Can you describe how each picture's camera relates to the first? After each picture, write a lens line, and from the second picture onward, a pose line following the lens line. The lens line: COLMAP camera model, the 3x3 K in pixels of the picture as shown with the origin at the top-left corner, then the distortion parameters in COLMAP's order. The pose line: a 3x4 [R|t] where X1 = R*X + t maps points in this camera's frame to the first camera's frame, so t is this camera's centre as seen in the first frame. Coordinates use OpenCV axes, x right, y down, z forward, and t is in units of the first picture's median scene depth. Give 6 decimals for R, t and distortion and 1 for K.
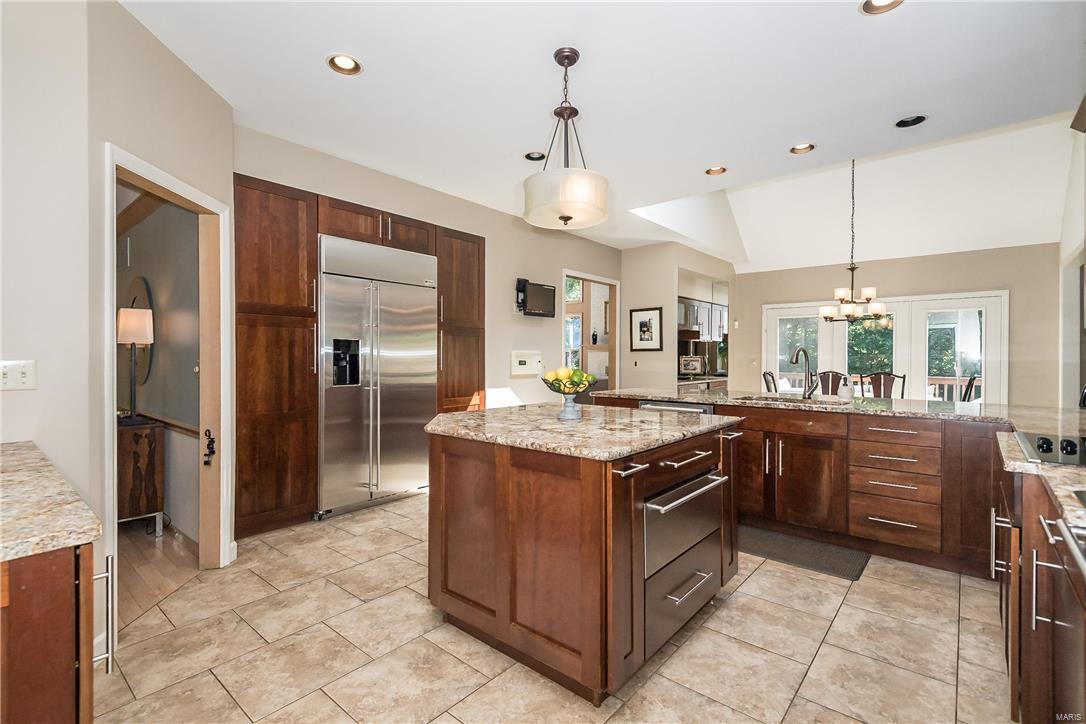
lens RADIAL K [[490.4, 0, 534.7], [0, 490.4, 360.1], [0, 0, 1]] dist [0.043008, -0.023477]
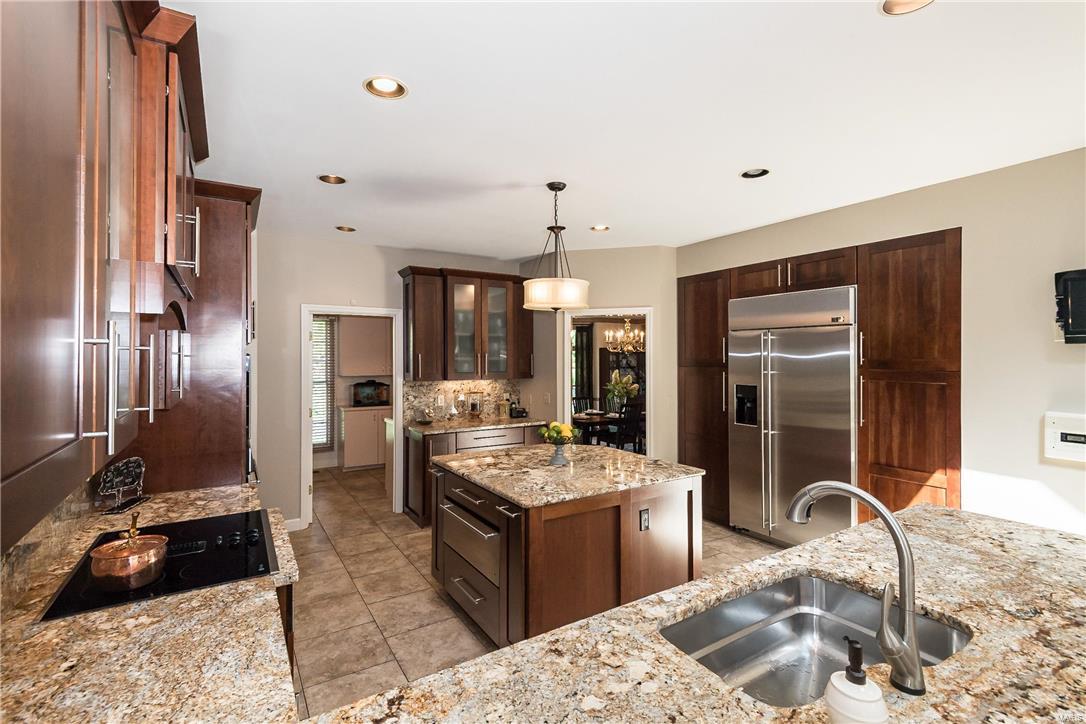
lens RADIAL K [[494.5, 0, 544.9], [0, 494.5, 356.8], [0, 0, 1]] dist [0.001144, 0.000070]
pose [[-0.286296, -0.004668, -0.958130, 0.824370], [-0.007957, 0.999965, -0.002494, -0.096800], [0.958108, 0.006910, -0.286323, 0.843202]]
